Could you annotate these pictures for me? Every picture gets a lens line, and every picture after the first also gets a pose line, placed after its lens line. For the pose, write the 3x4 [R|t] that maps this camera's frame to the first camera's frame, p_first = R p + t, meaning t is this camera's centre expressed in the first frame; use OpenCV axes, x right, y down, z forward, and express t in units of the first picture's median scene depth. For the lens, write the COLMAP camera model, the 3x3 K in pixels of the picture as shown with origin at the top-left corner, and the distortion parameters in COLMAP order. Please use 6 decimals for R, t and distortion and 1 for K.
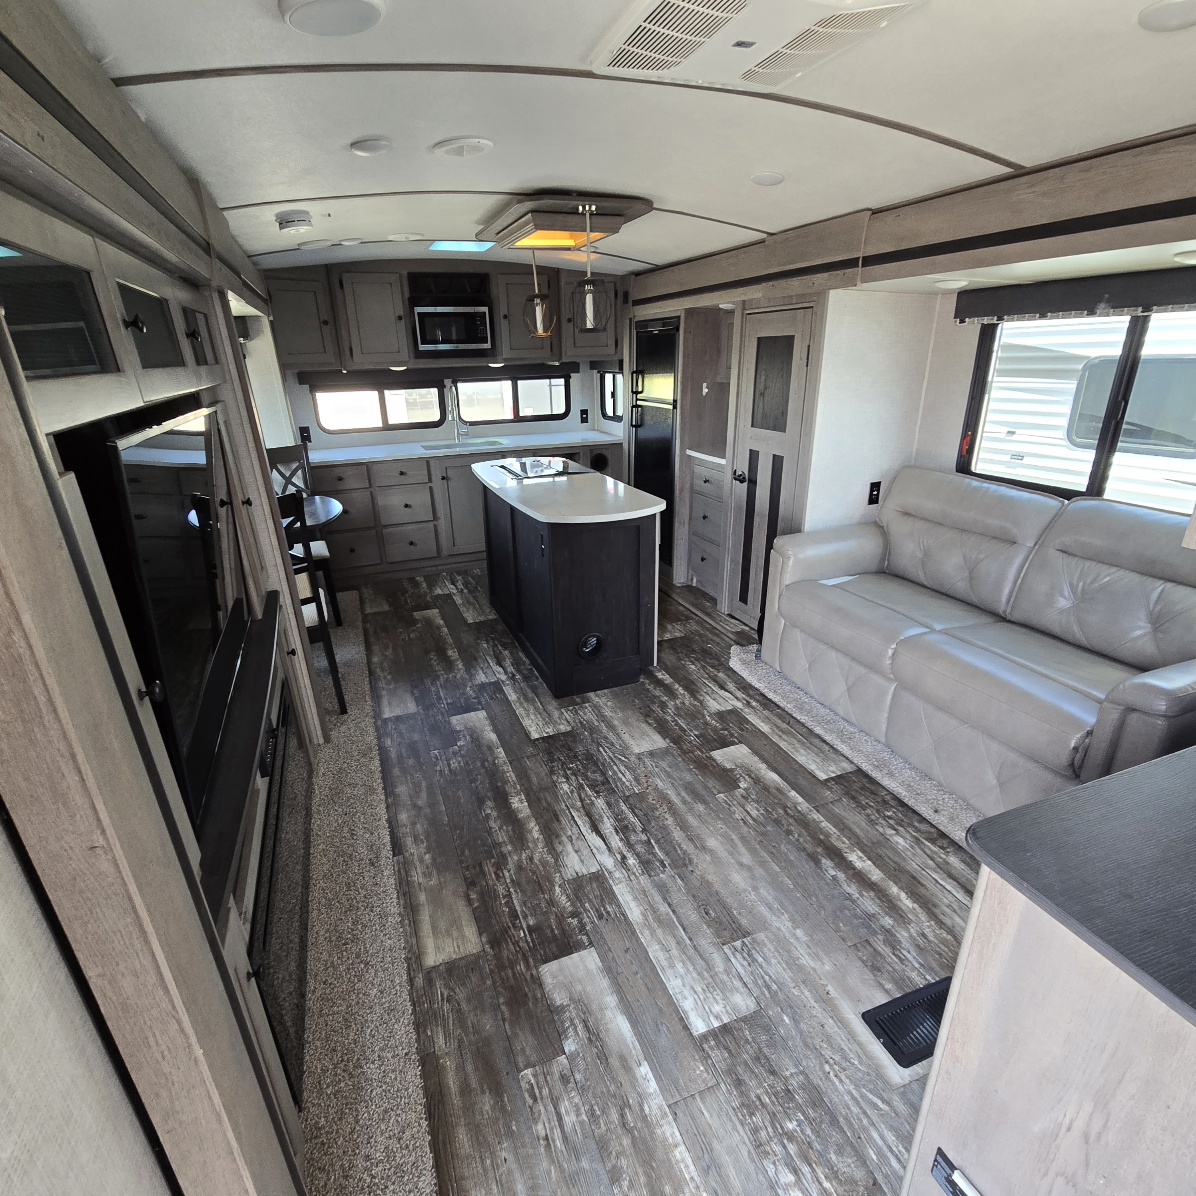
lens RADIAL K [[656.6, 0, 590.6], [0, 656.6, 612.3], [0, 0, 1]] dist [-0.002300, 0.002925]
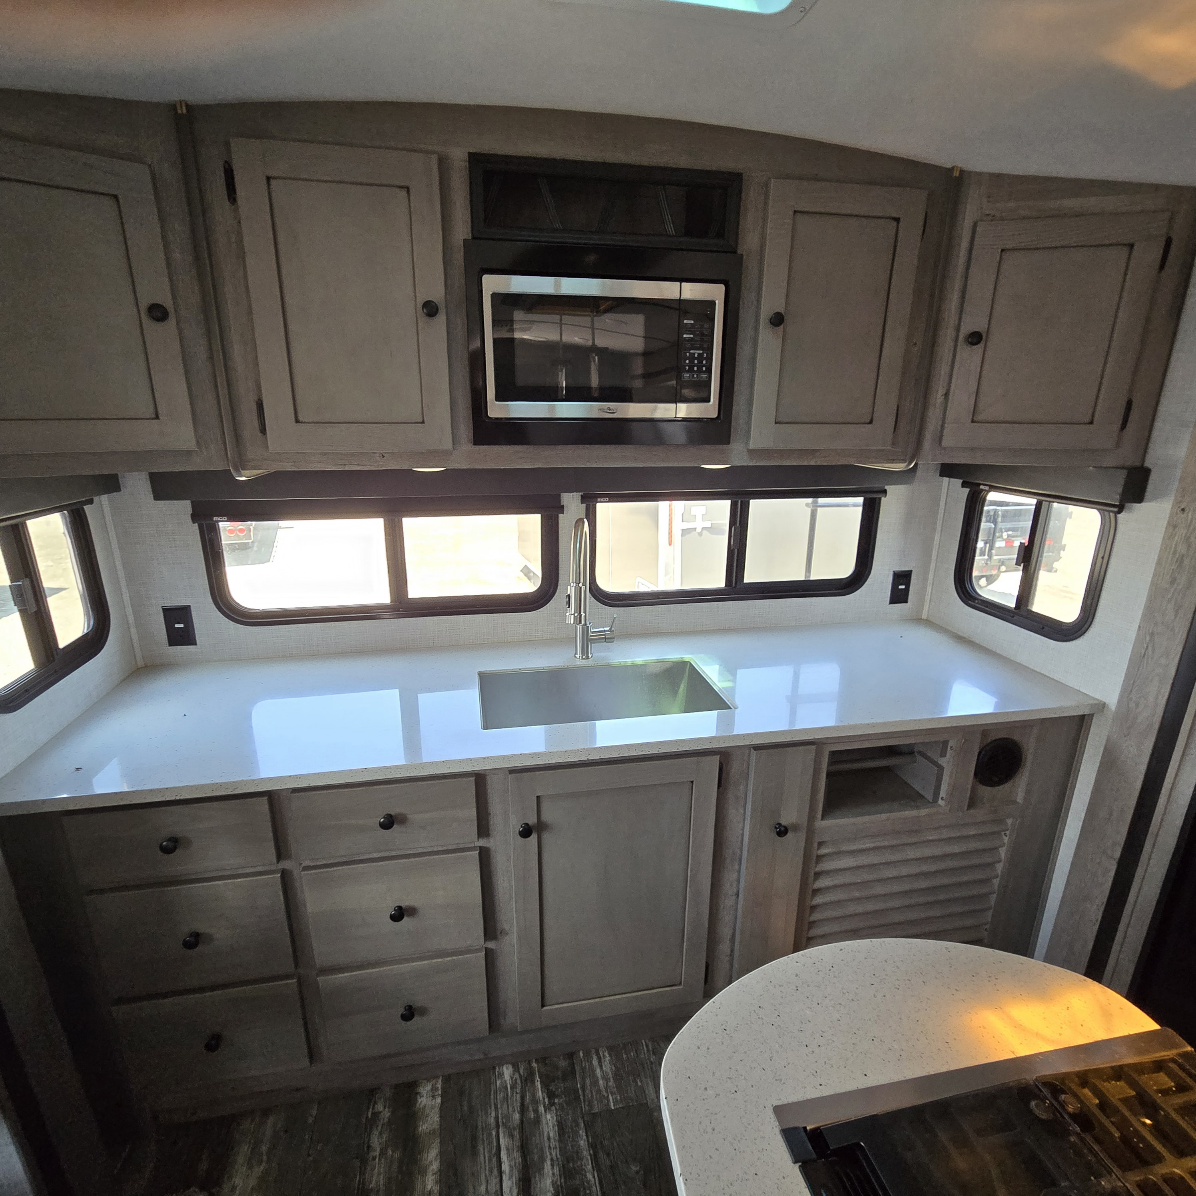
lens RADIAL K [[656.6, 0, 596.5], [0, 656.6, 606.4], [0, 0, 1]] dist [-0.002300, 0.002925]
pose [[0.985822, 0.078329, -0.148393, -0.157525], [-0.090365, 0.992992, -0.076170, -0.289430], [0.141387, 0.088499, 0.985991, 0.704278]]
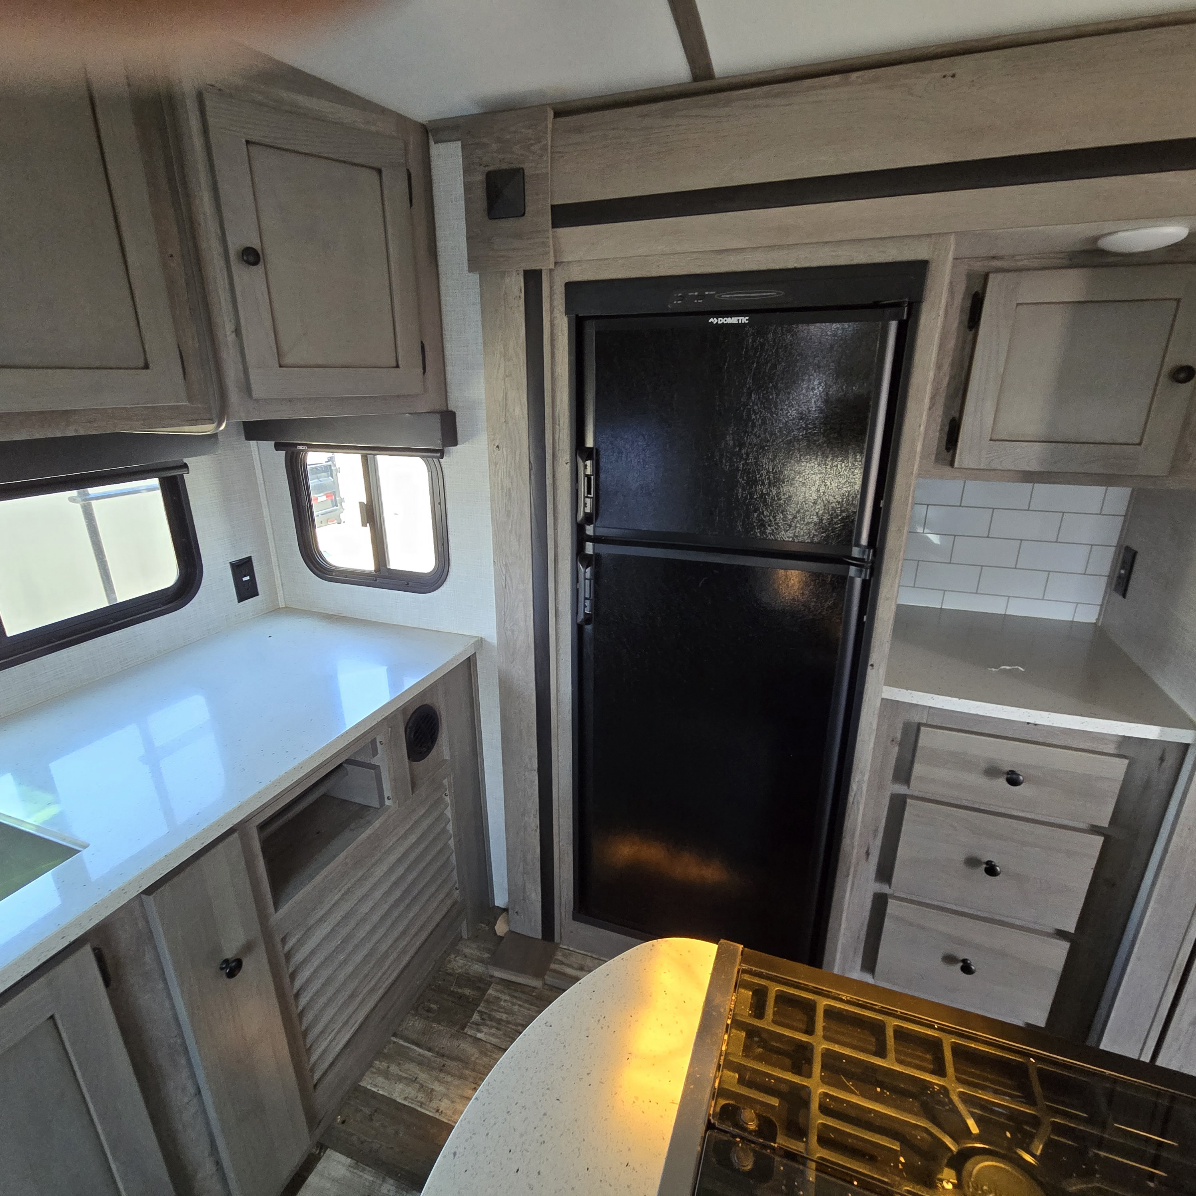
lens RADIAL K [[656.6, 0, 591.1], [0, 656.6, 609.9], [0, 0, 1]] dist [-0.002300, 0.002925]
pose [[0.666602, -0.231678, 0.708496, -0.155487], [0.266628, 0.961698, 0.063612, -0.311791], [-0.696097, 0.146501, 0.702842, 0.787538]]
